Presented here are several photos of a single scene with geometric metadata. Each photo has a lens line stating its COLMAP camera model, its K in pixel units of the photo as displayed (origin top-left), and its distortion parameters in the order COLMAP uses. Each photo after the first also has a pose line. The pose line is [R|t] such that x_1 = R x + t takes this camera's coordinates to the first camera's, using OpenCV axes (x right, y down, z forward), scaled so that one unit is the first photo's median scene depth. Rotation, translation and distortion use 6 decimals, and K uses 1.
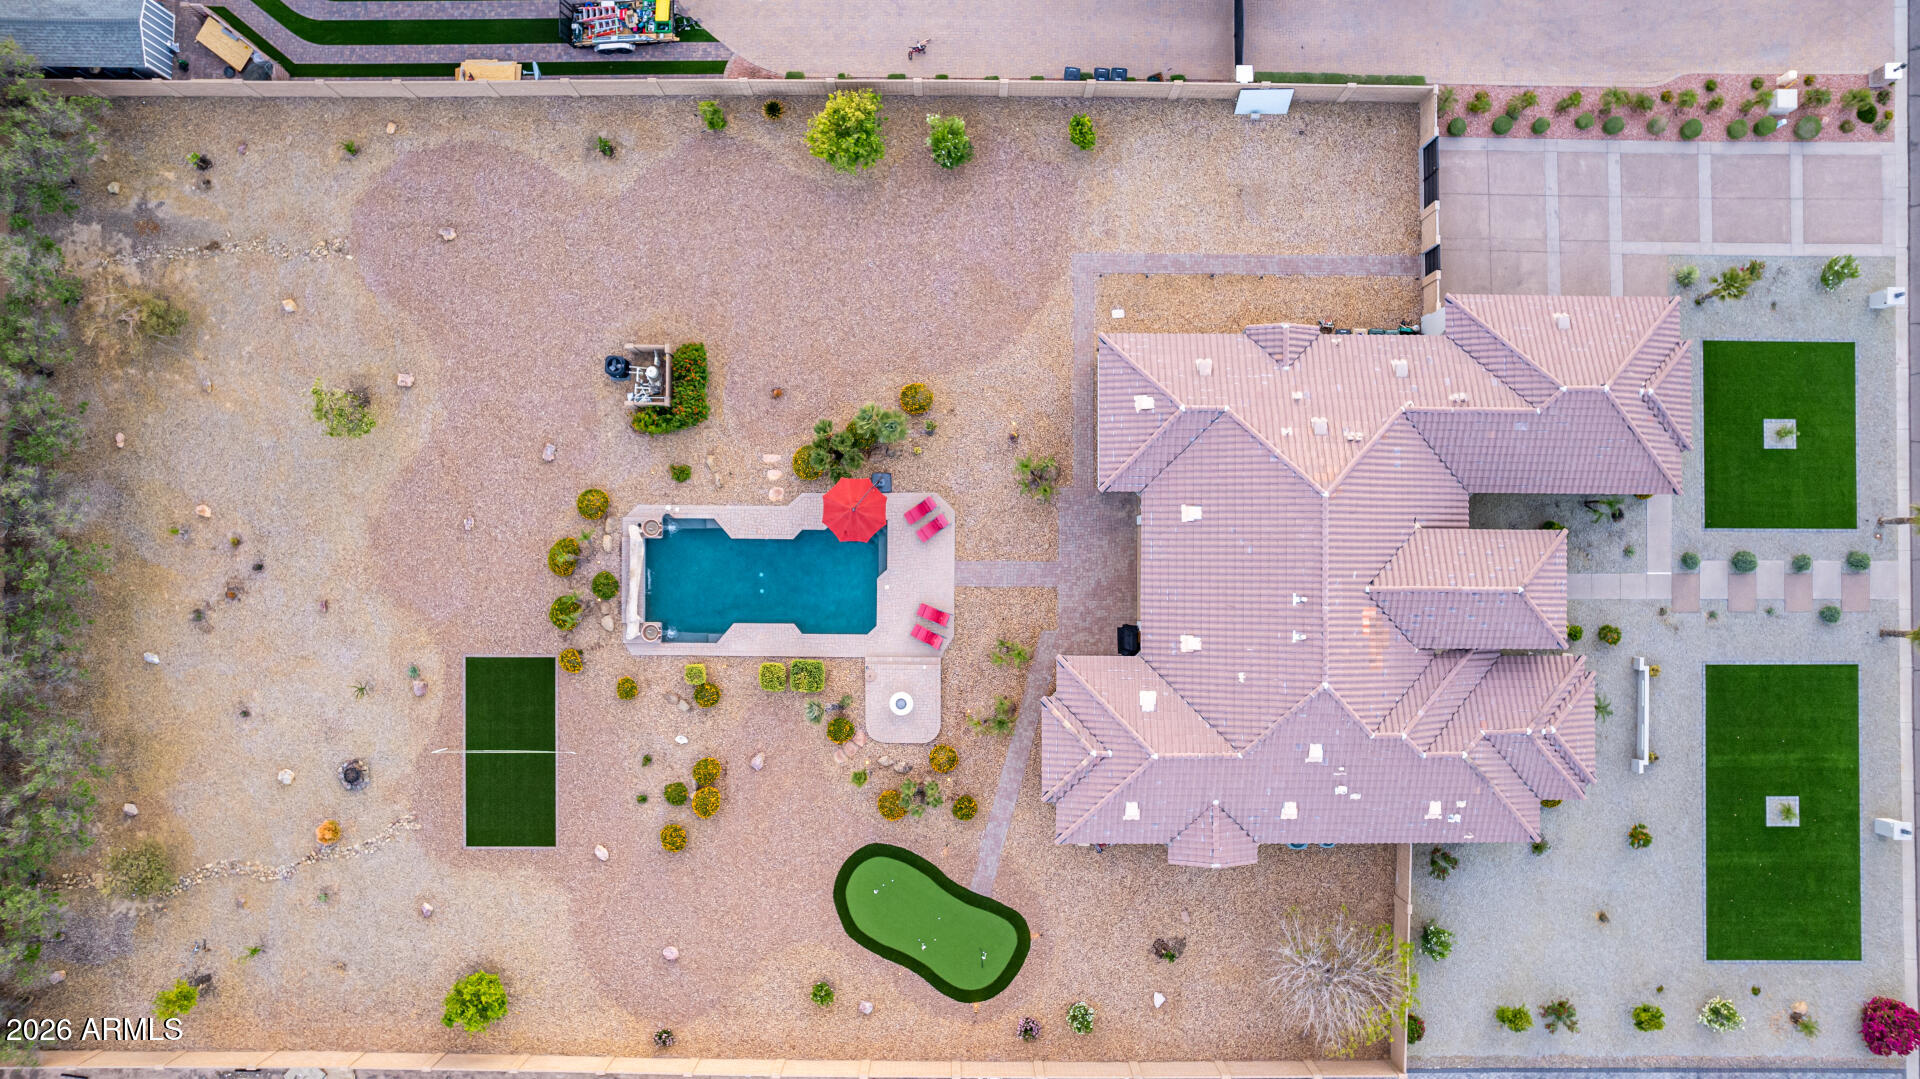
lens RADIAL K [[1242.3, 0, 963.5], [0, 1242.3, 540.6], [0, 0, 1]] dist [-0.085531, 0.079592]
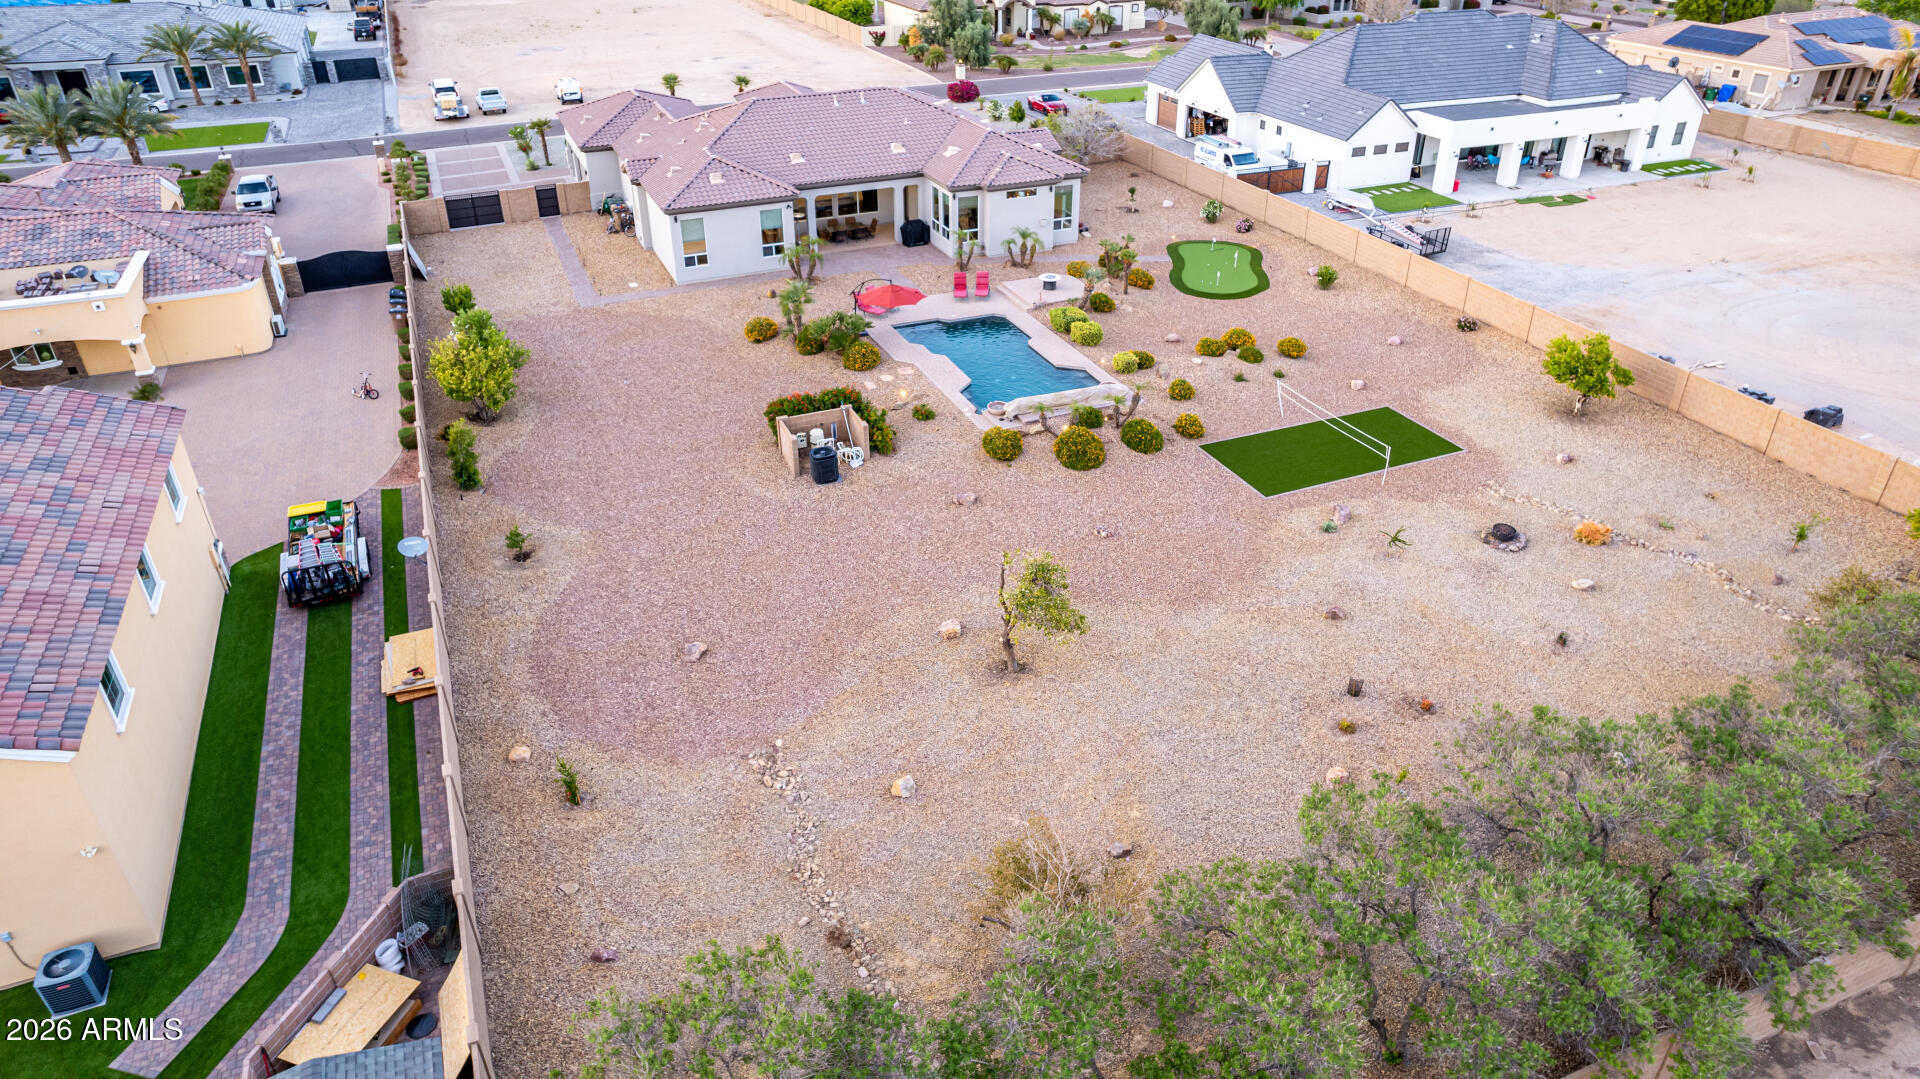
lens RADIAL K [[1224.4, 0, 965.0], [0, 1224.4, 549.4], [0, 0, 1]] dist [-0.072000, 0.060589]
pose [[-0.395580, -0.475669, 0.785656, -0.922648], [0.918326, -0.191892, 0.346201, -0.328798], [-0.013916, 0.858438, 0.512728, 0.658310]]
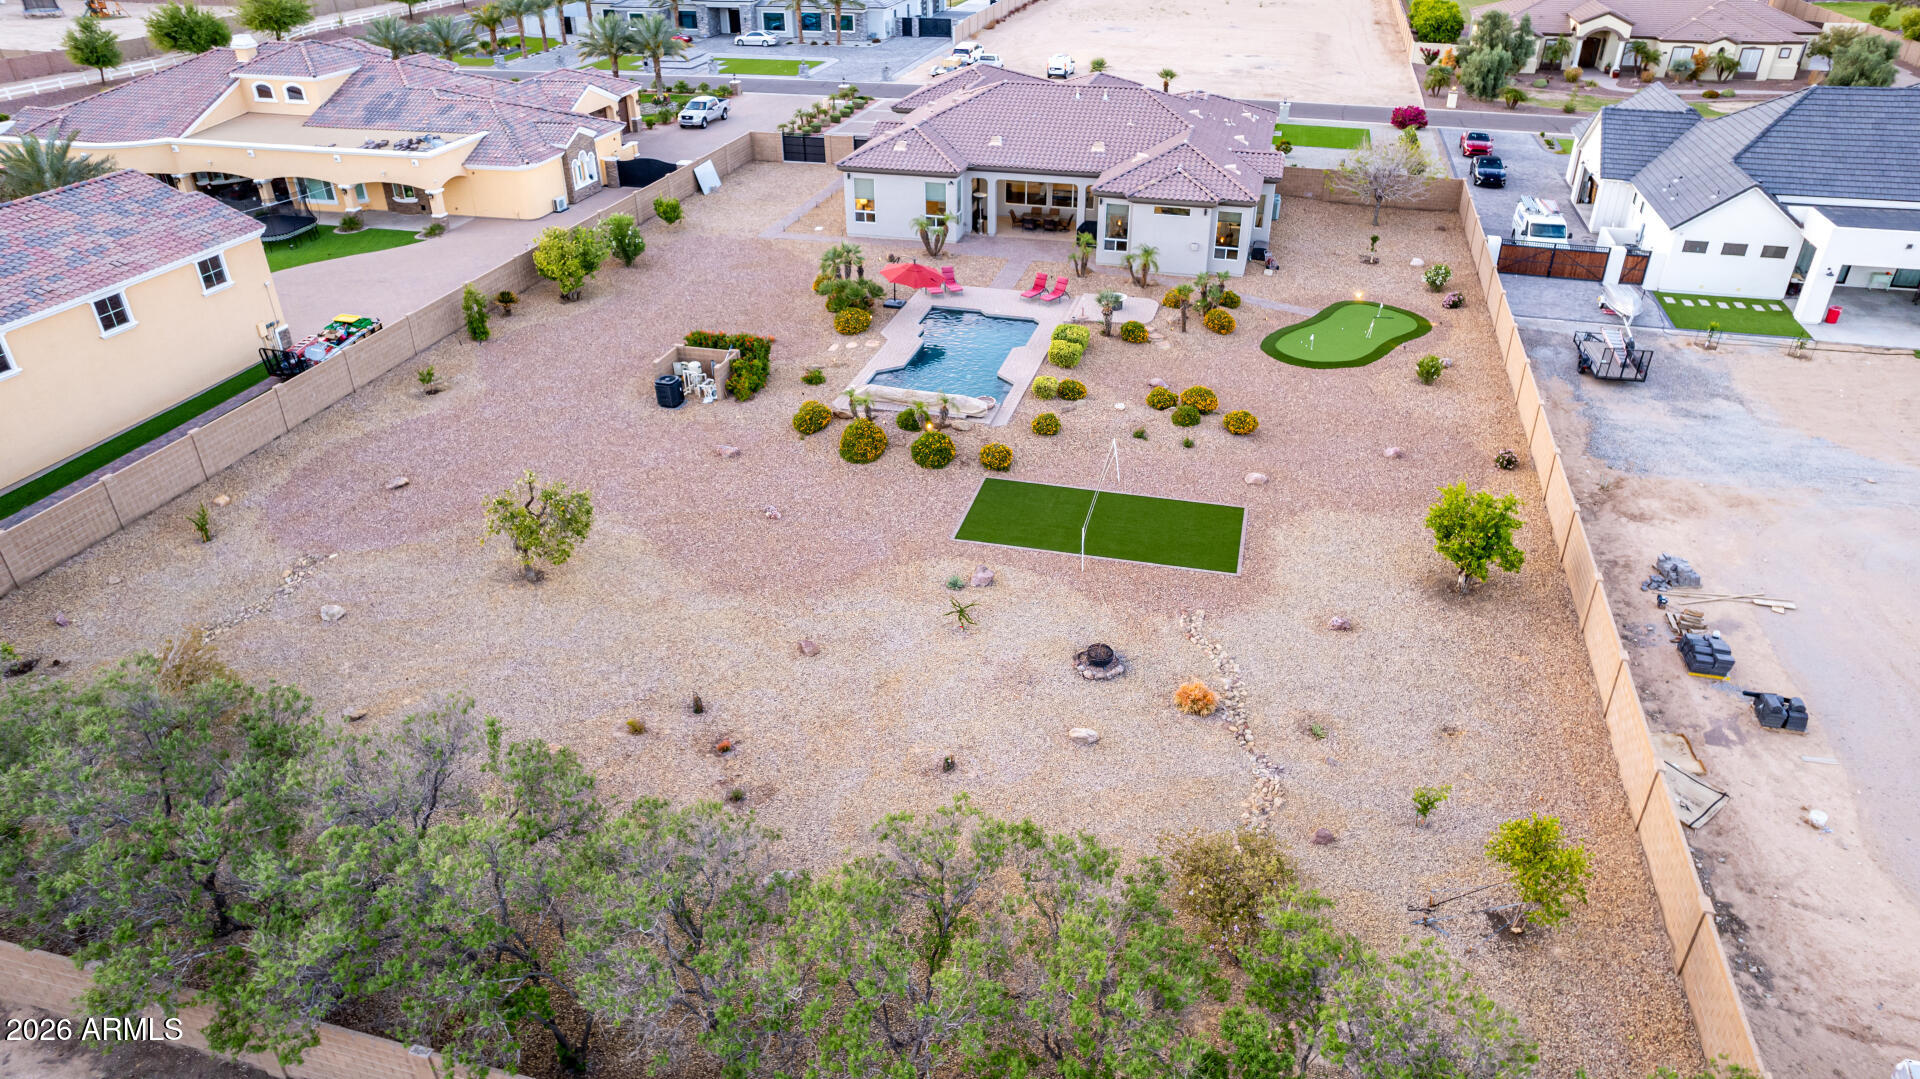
lens RADIAL K [[1228.9, 0, 964.1], [0, 1228.9, 543.1], [0, 0, 1]] dist [-0.077462, 0.069476]
pose [[0.253104, -0.497879, 0.829491, -0.971379], [0.967373, 0.140281, -0.210976, 0.244557], [-0.011322, 0.855826, 0.517140, 0.652419]]
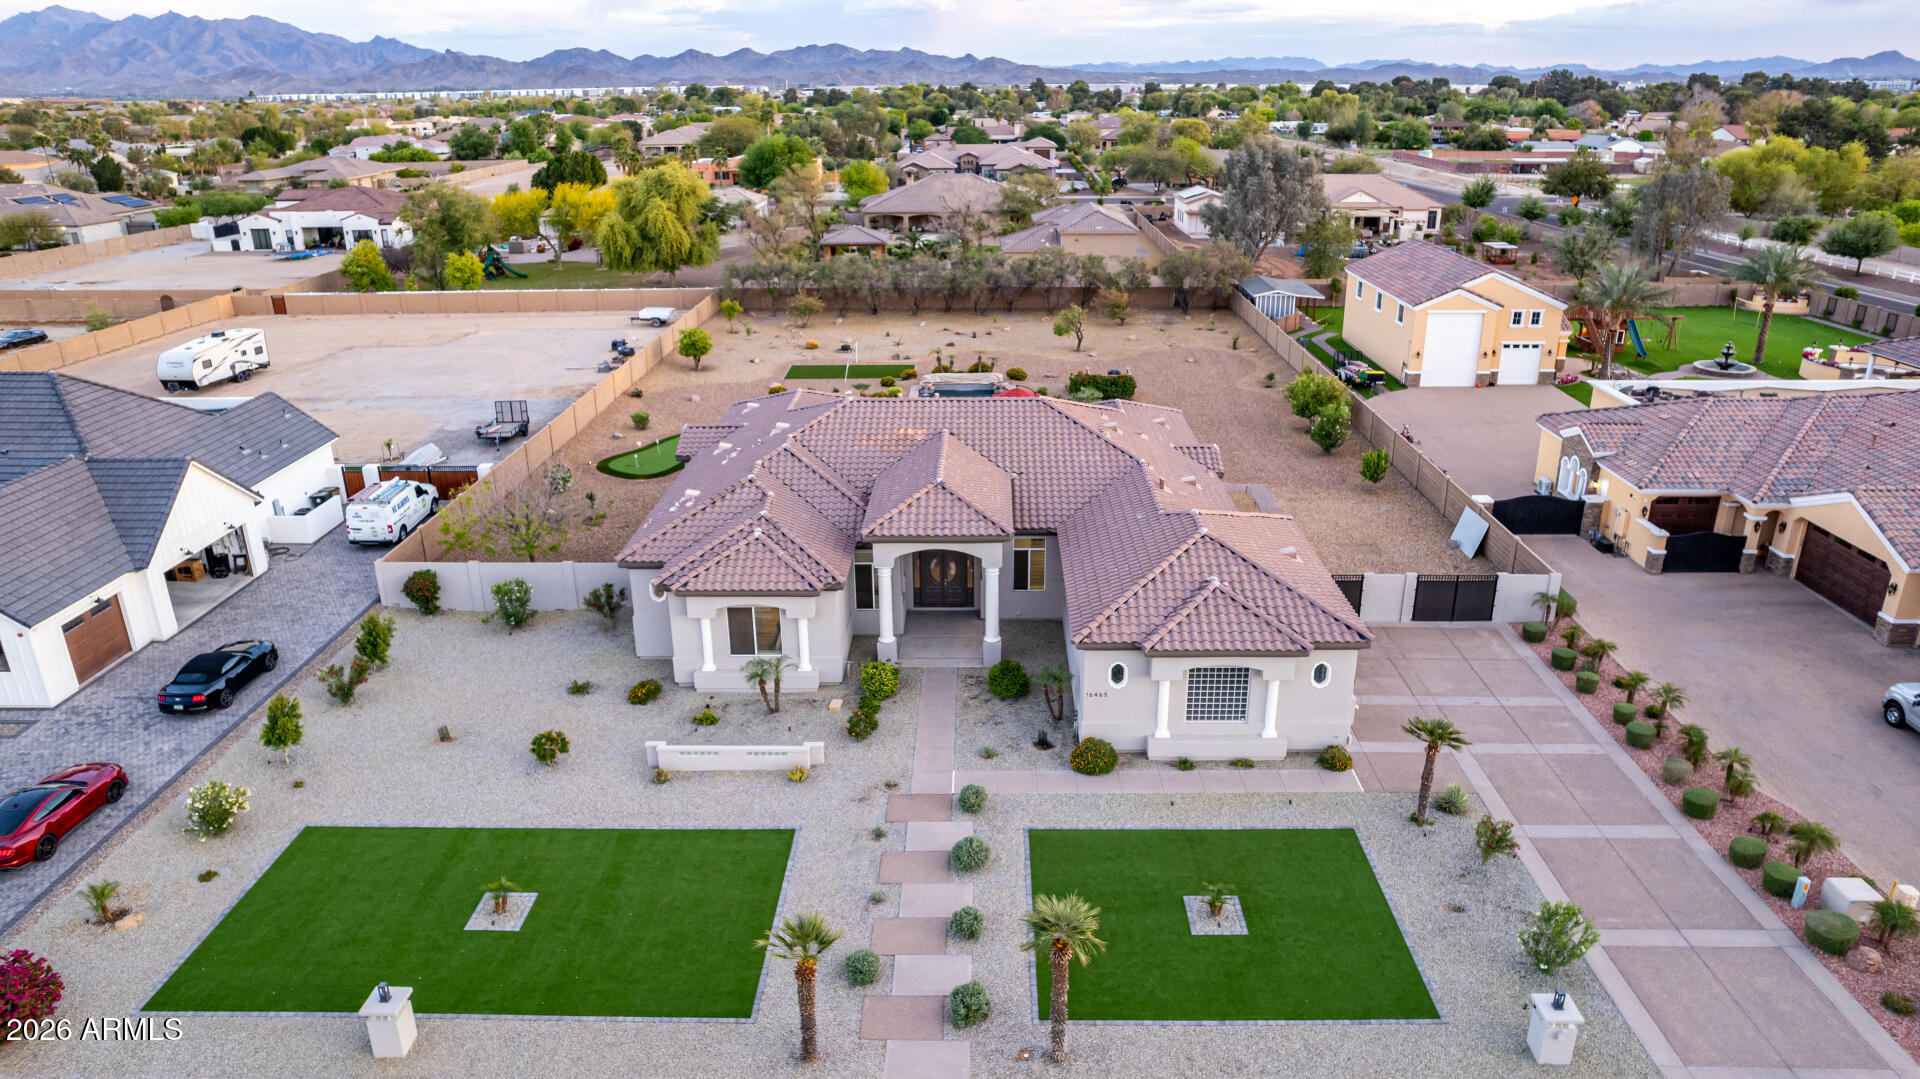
lens RADIAL K [[1242.3, 0, 963.5], [0, 1242.3, 540.6], [0, 0, 1]] dist [-0.085531, 0.079592]
pose [[-0.013174, 0.351871, -0.935956, 1.120706], [-0.999511, 0.021921, 0.022310, 0.005072], [0.028368, 0.935792, 0.351410, 0.667136]]
